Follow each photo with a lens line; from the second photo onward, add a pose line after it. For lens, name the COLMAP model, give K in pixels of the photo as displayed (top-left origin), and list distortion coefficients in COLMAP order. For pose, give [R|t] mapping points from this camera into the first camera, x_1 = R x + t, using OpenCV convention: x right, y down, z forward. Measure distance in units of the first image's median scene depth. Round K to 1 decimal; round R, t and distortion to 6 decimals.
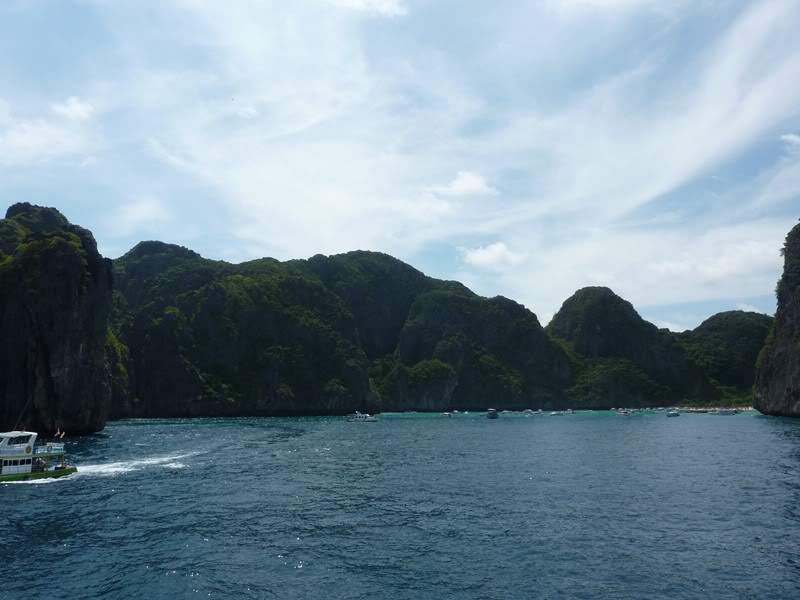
lens RADIAL K [[597.4, 0, 401.4], [0, 597.4, 305.5], [0, 0, 1]] dist [-0.015561, -0.018886]
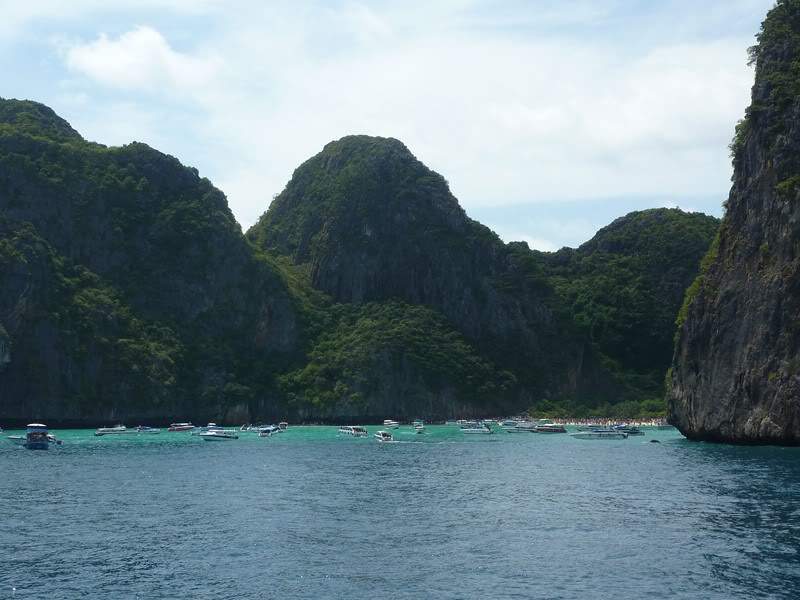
lens RADIAL K [[1345.4, 0, 401.1], [0, 1345.4, 297.5], [0, 0, 1]] dist [0.035123, 0.000000]
pose [[0.952949, 0.026703, 0.301952, 0.062593], [-0.050957, 0.996049, 0.072733, 0.012340], [-0.298816, -0.084697, 0.950545, 0.076667]]
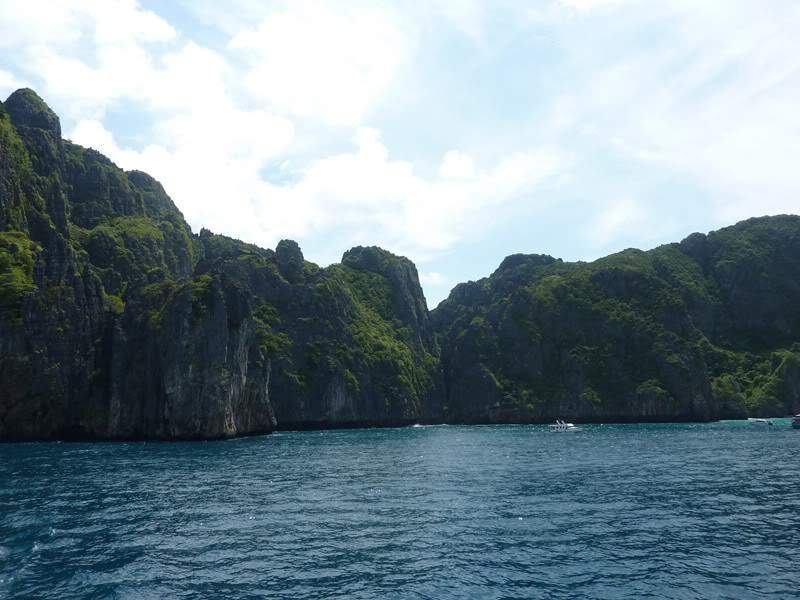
lens RADIAL K [[597.4, 0, 397.7], [0, 597.4, 301.8], [0, 0, 1]] dist [-0.015561, -0.018886]
pose [[0.718810, -0.130712, -0.682808, 0.378368], [0.121724, 0.990657, -0.061502, 0.037551], [0.684467, -0.038905, 0.728005, 0.244842]]
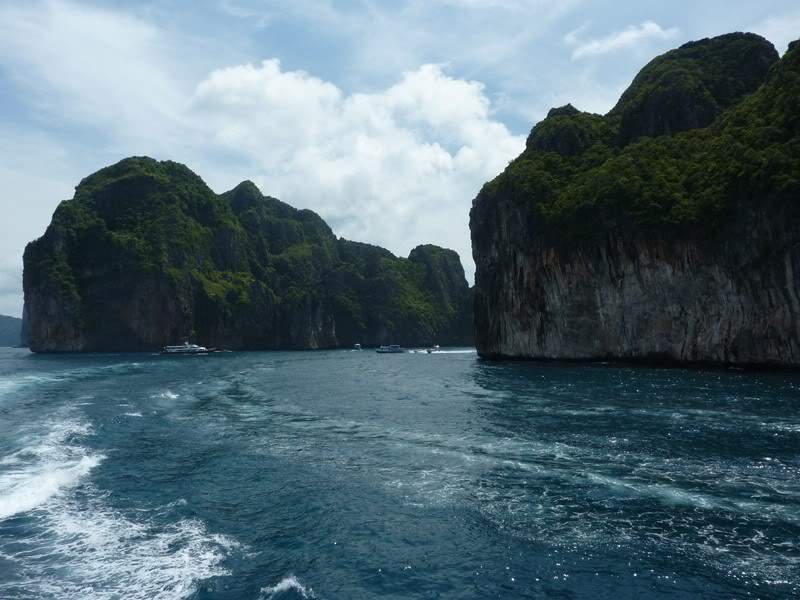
lens RADIAL K [[597.4, 0, 402.0], [0, 597.4, 300.1], [0, 0, 1]] dist [-0.015561, -0.018886]
pose [[0.424695, -0.061589, -0.903239, 1.791455], [0.158738, 0.987294, 0.007317, -0.006536], [0.891312, -0.146486, 0.429075, 0.027439]]
